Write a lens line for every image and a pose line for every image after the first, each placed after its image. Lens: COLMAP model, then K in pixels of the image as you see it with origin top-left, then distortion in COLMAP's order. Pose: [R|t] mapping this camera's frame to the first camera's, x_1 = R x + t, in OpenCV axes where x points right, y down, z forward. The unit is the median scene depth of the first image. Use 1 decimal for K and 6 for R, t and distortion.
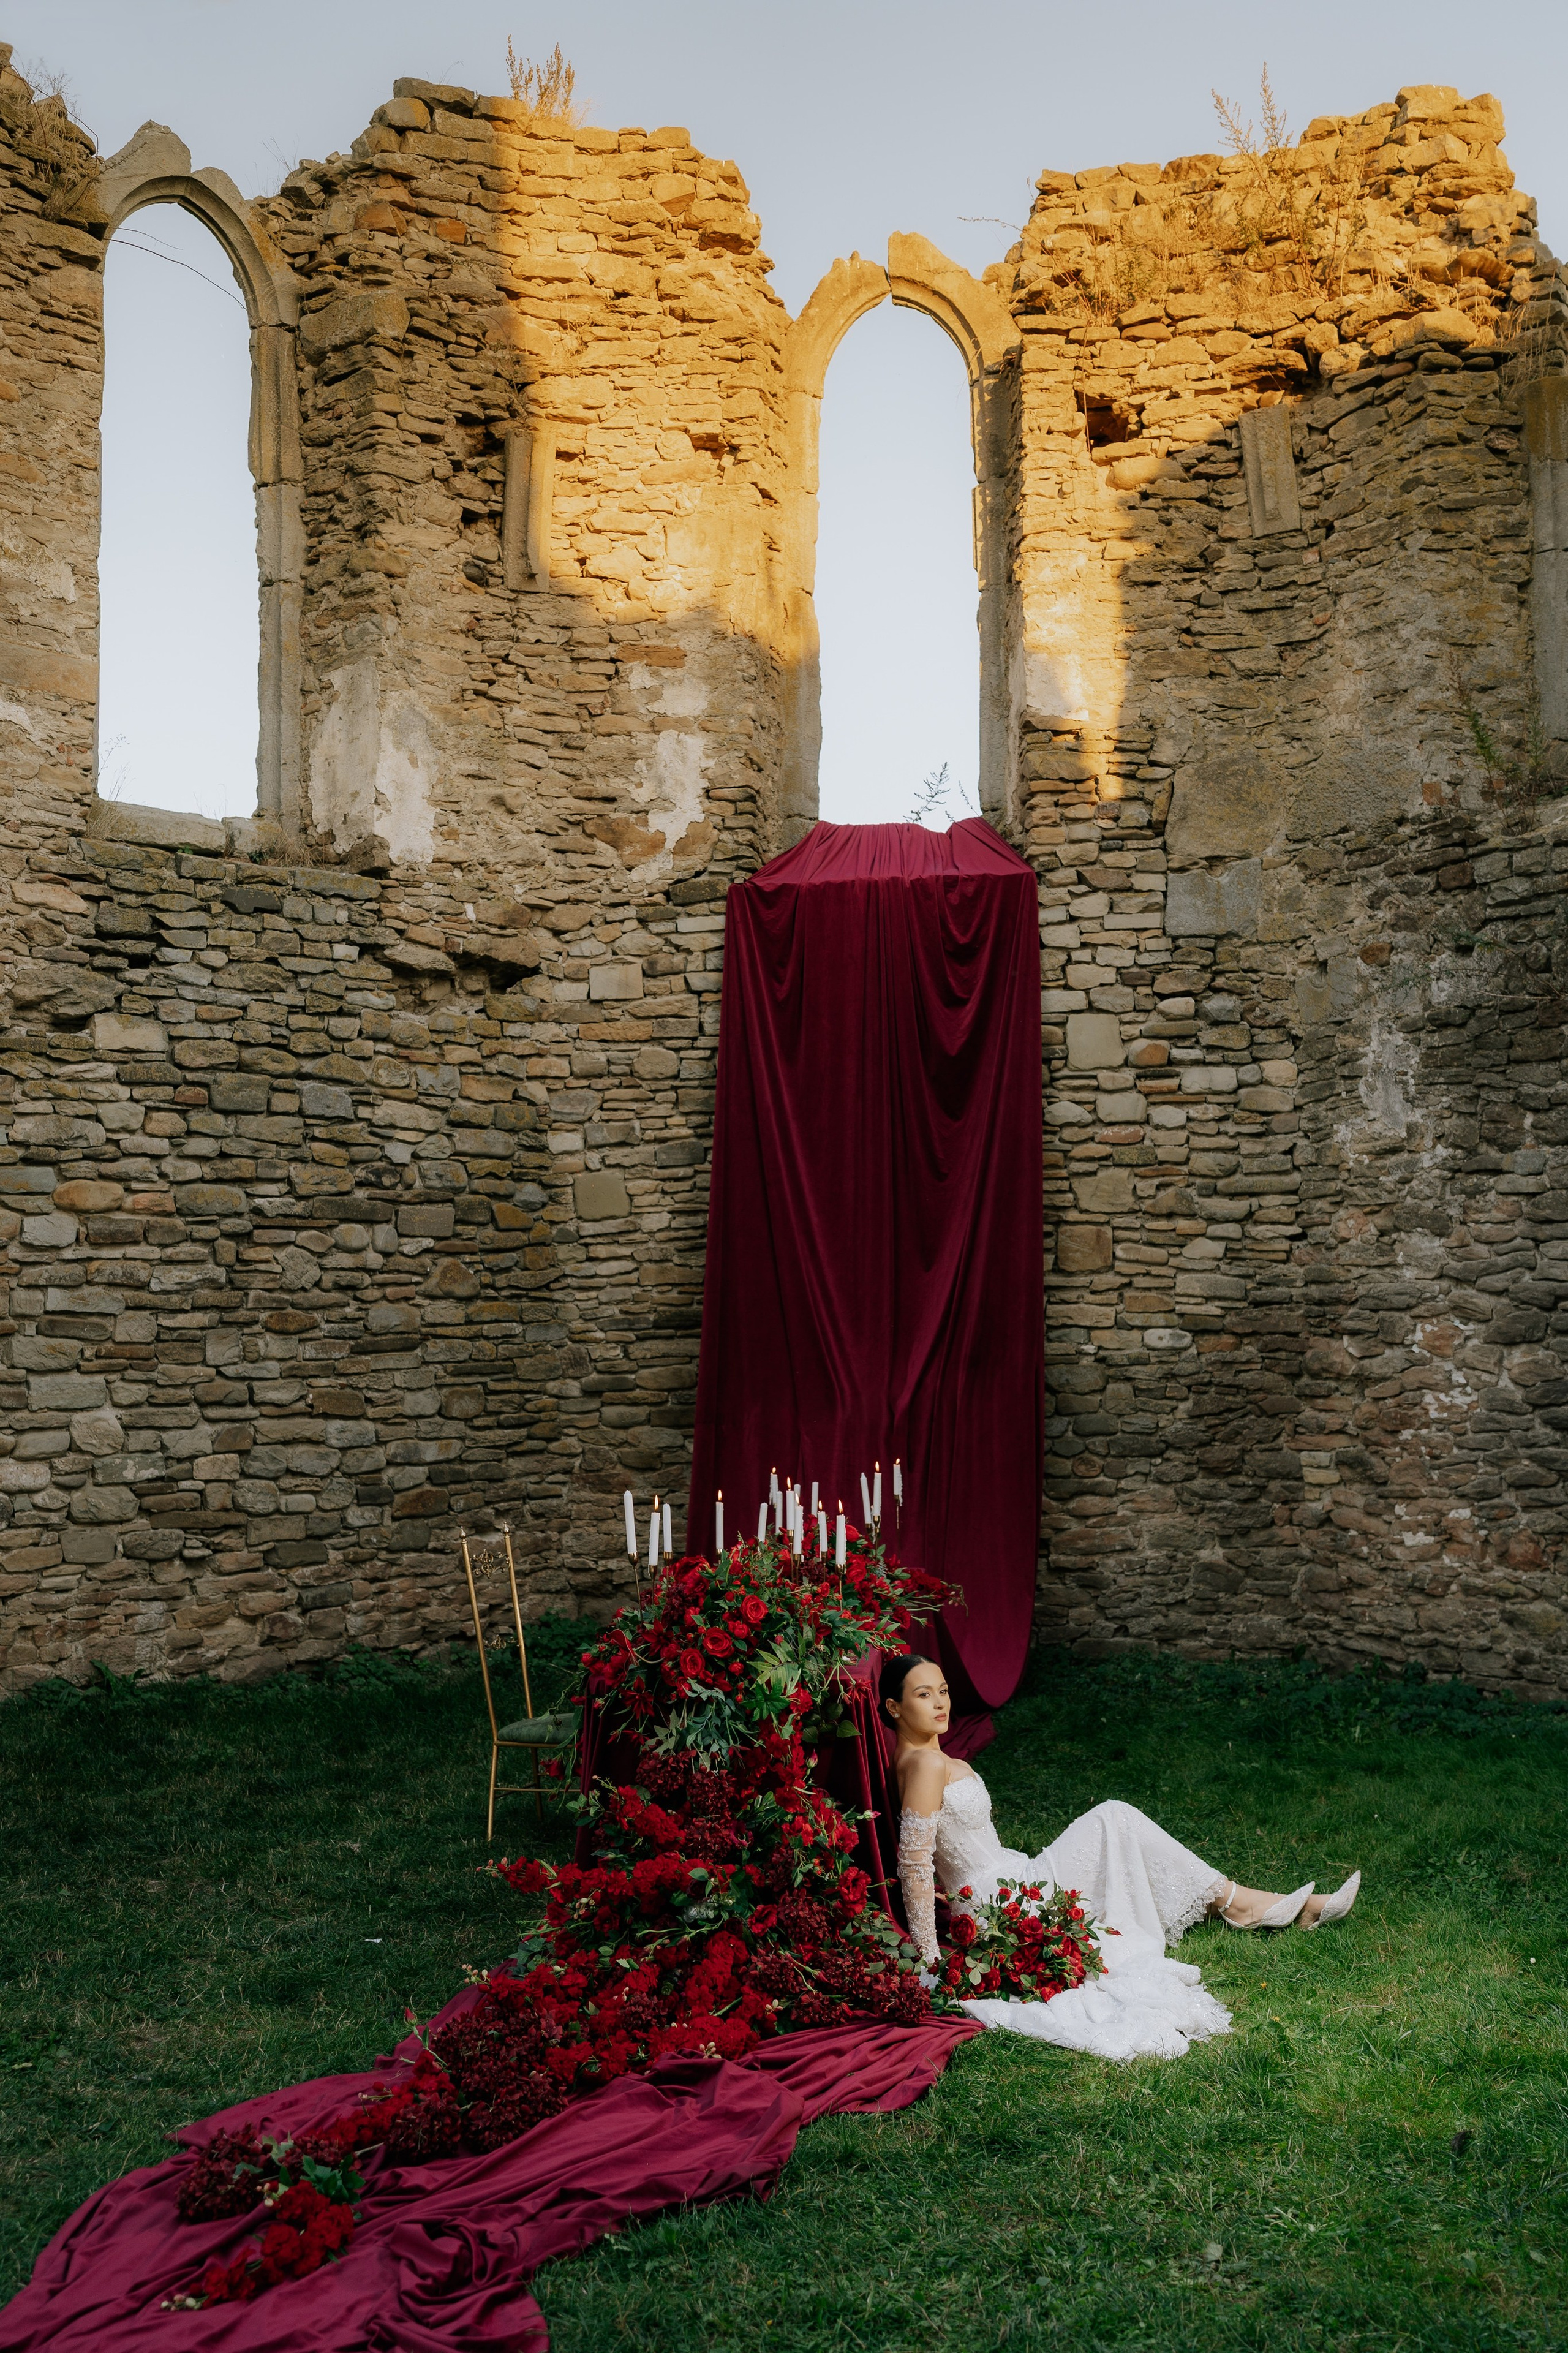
lens RADIAL K [[2264.3, 0, 788.3], [0, 2264.3, 1161.7], [0, 0, 1]] dist [0.002753, 0.000000]
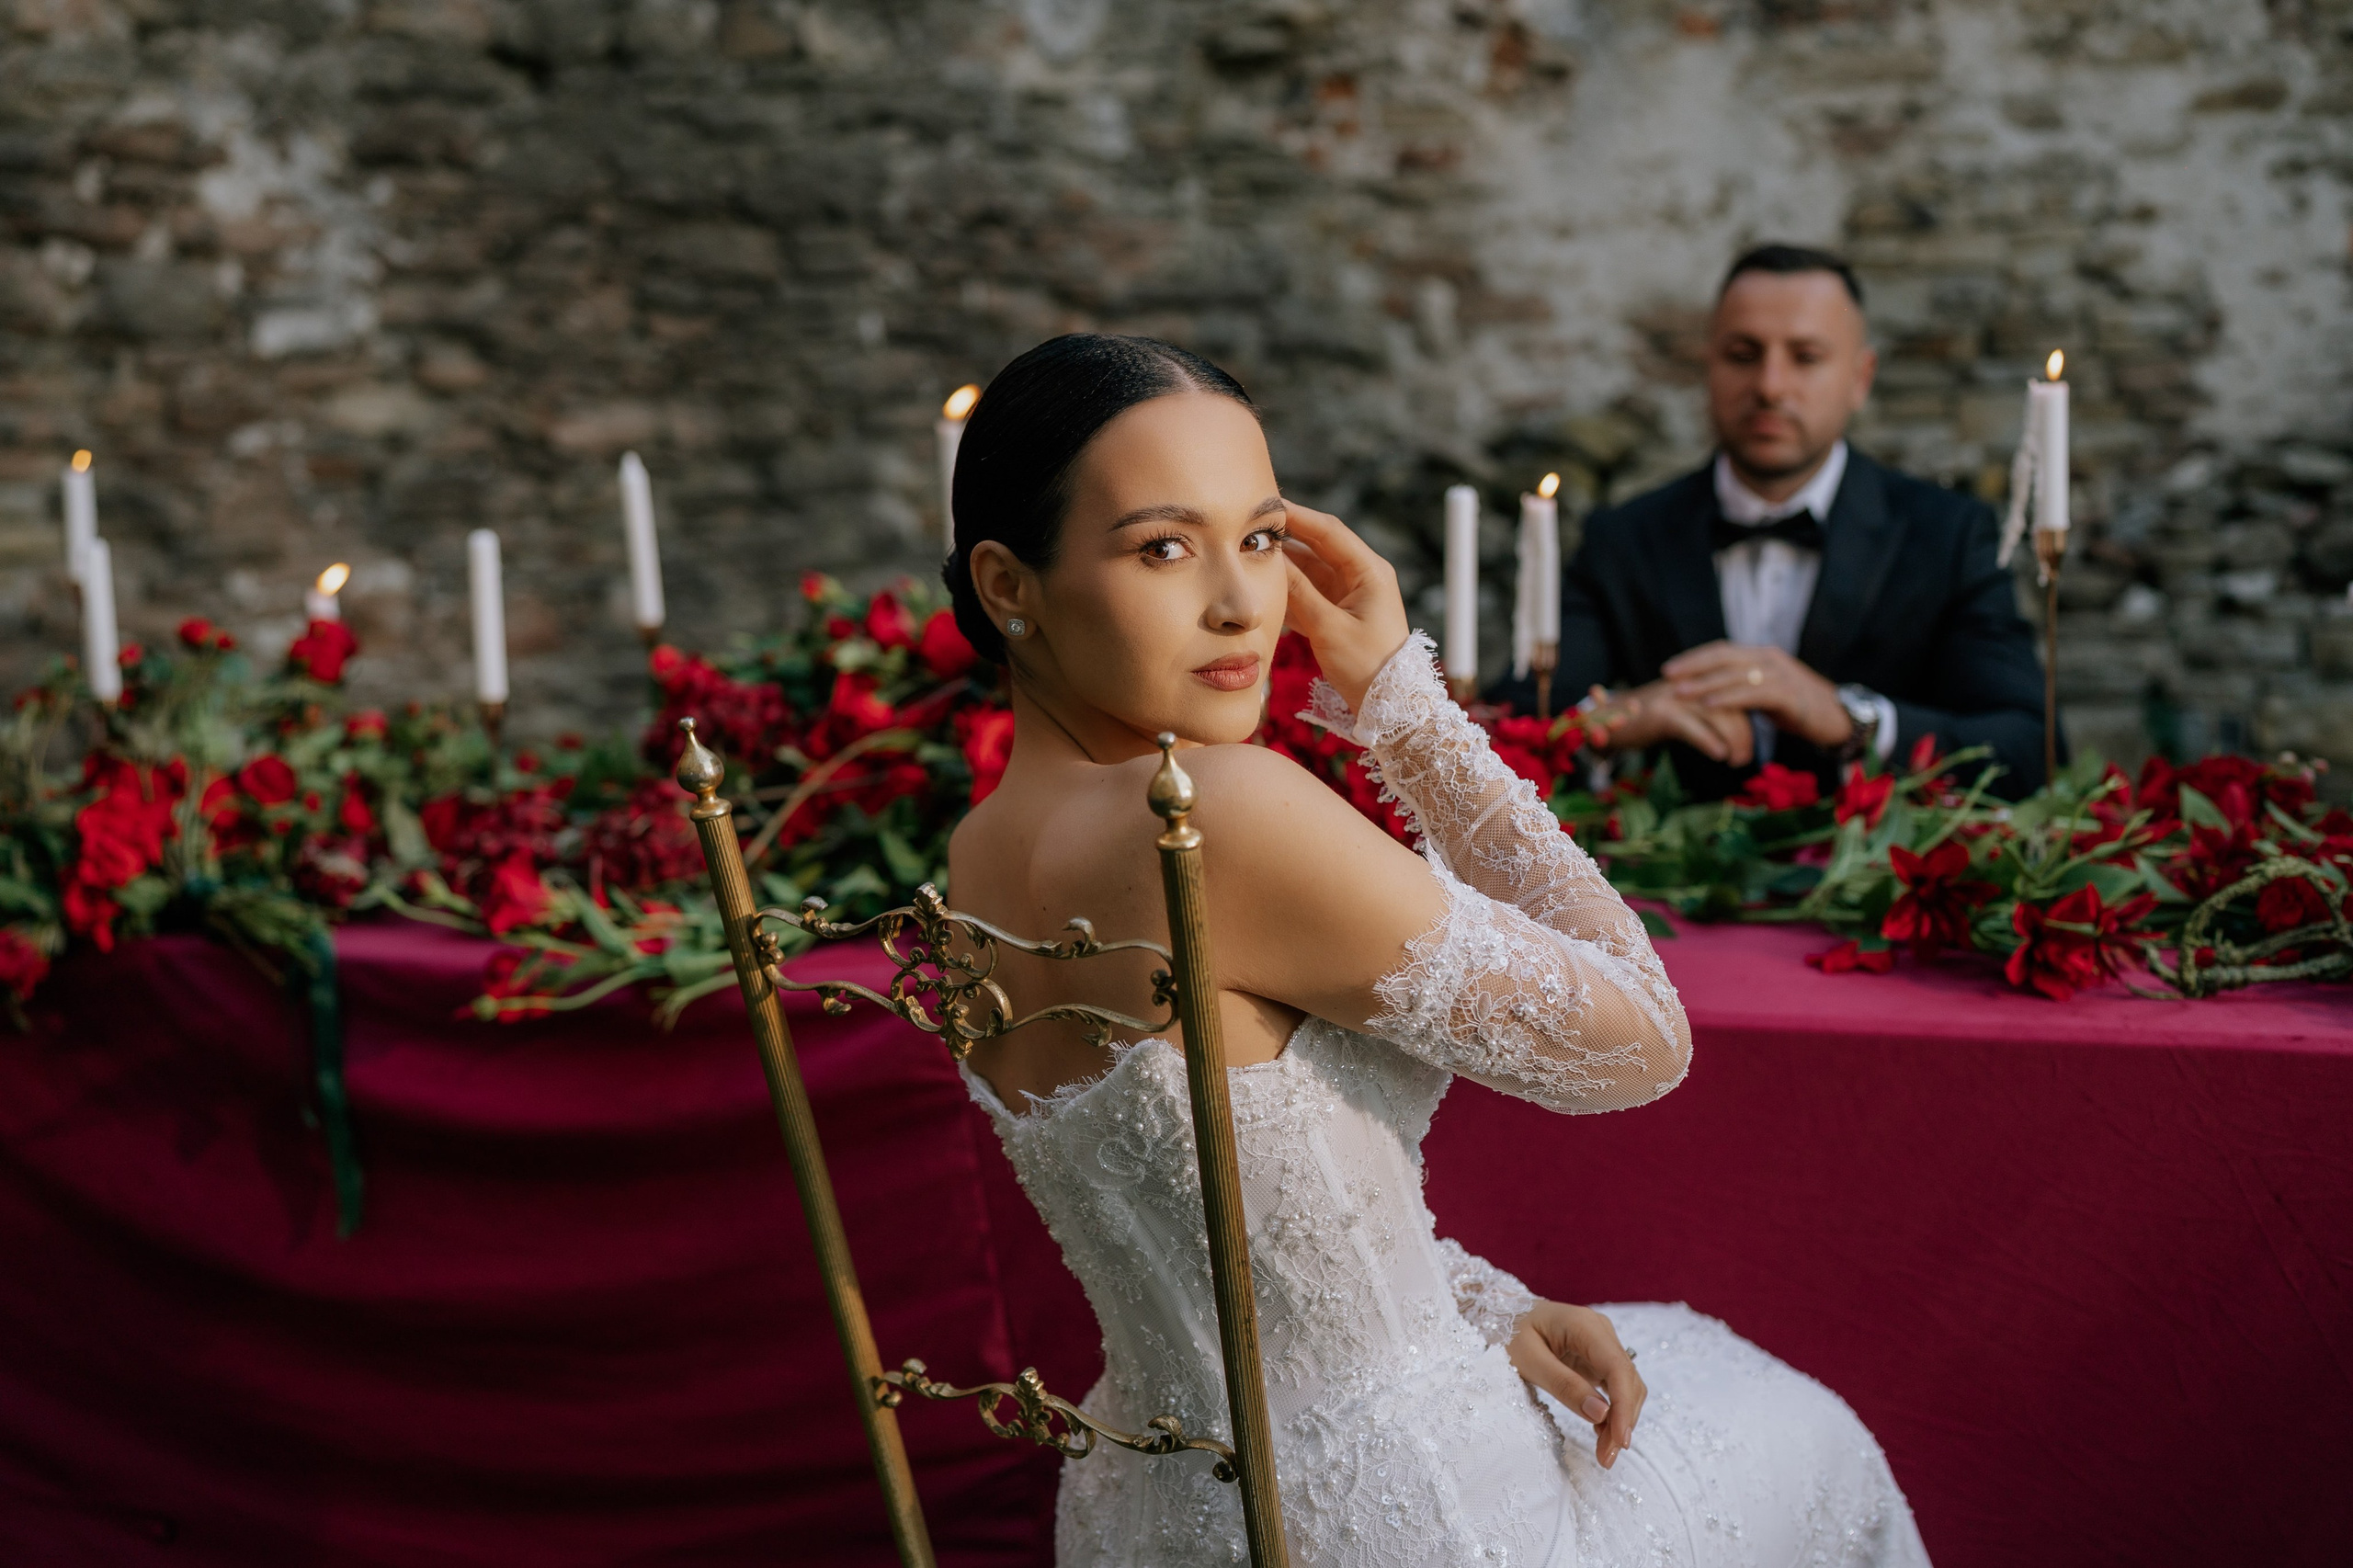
lens RADIAL K [[2264.5, 0, 1177.7], [0, 2264.5, 776.3], [0, 0, 1]] dist [0.002753, 0.000000]
pose [[0.243115, -0.154641, 0.957591, -0.173056], [-0.048381, 0.984048, 0.171197, 0.091678], [-0.968790, -0.087950, 0.231756, 0.630741]]
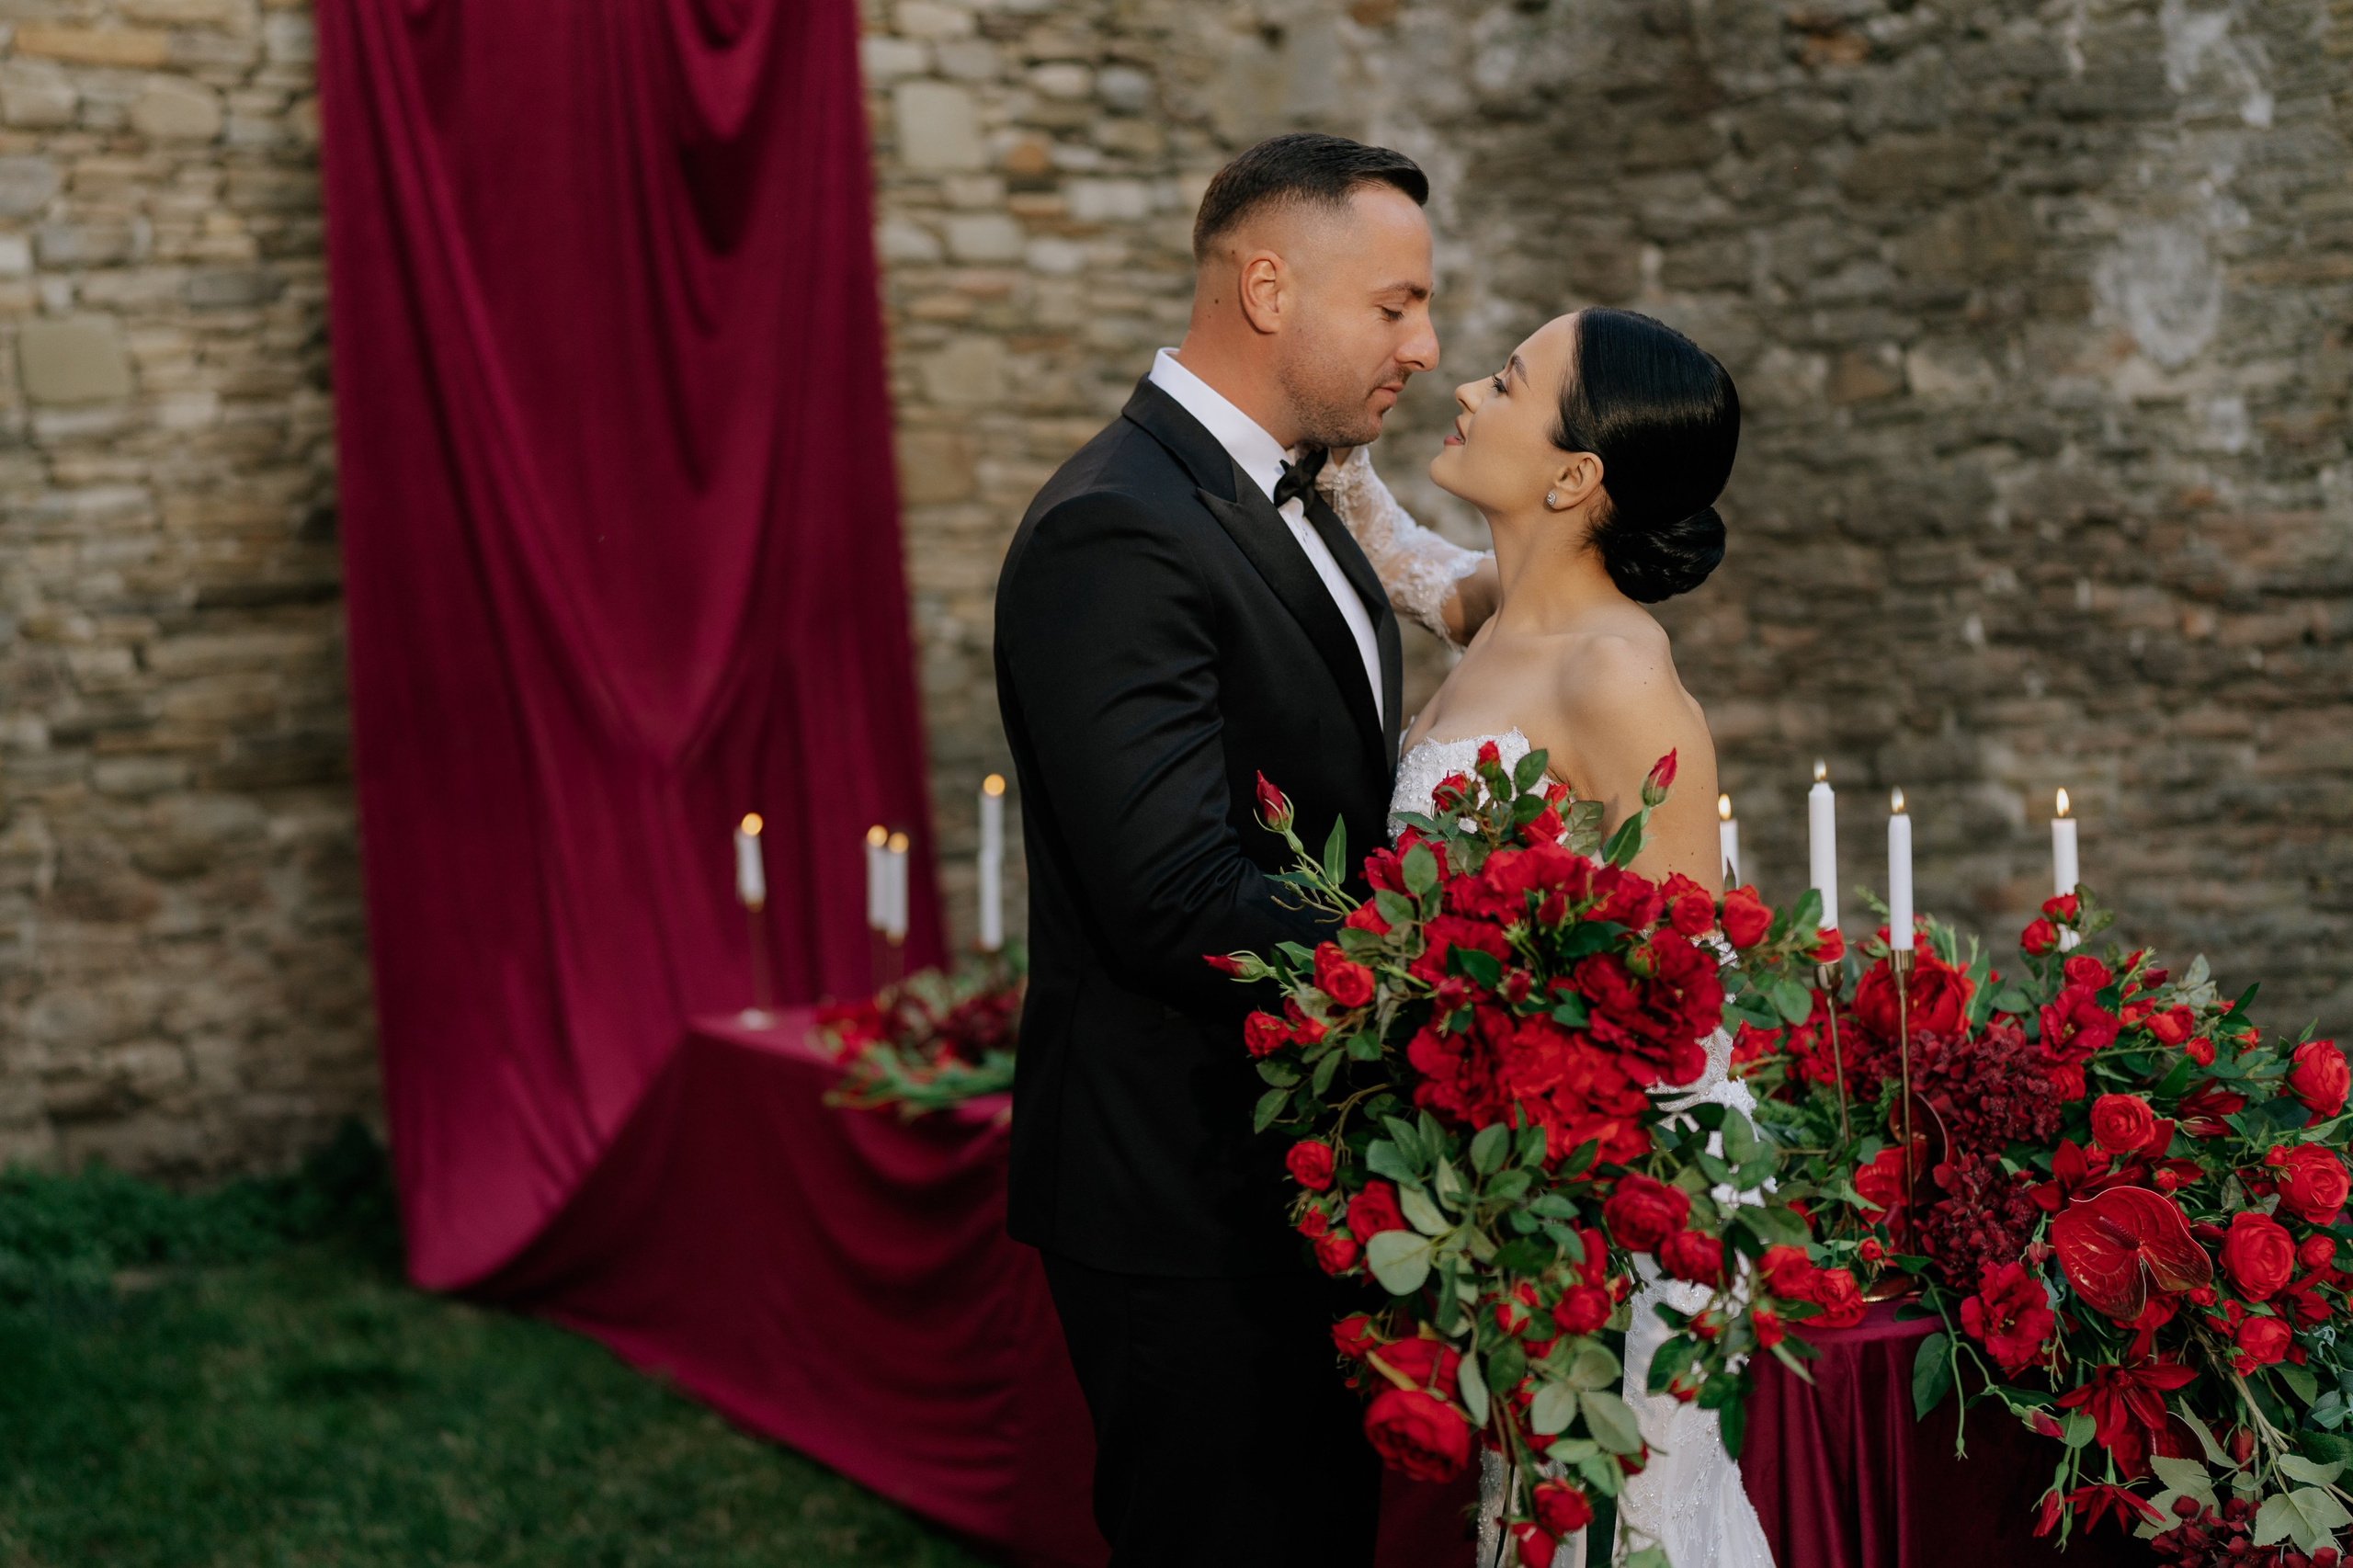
lens RADIAL K [[2507.5, 0, 1072.9], [0, 2507.5, 708.9], [0, 0, 1]] dist [-0.014127, 0.000000]
pose [[0.863224, -0.037443, 0.503430, -0.182586], [0.003438, 0.997658, 0.068307, 0.057839], [-0.504809, -0.057234, 0.861332, 0.395651]]
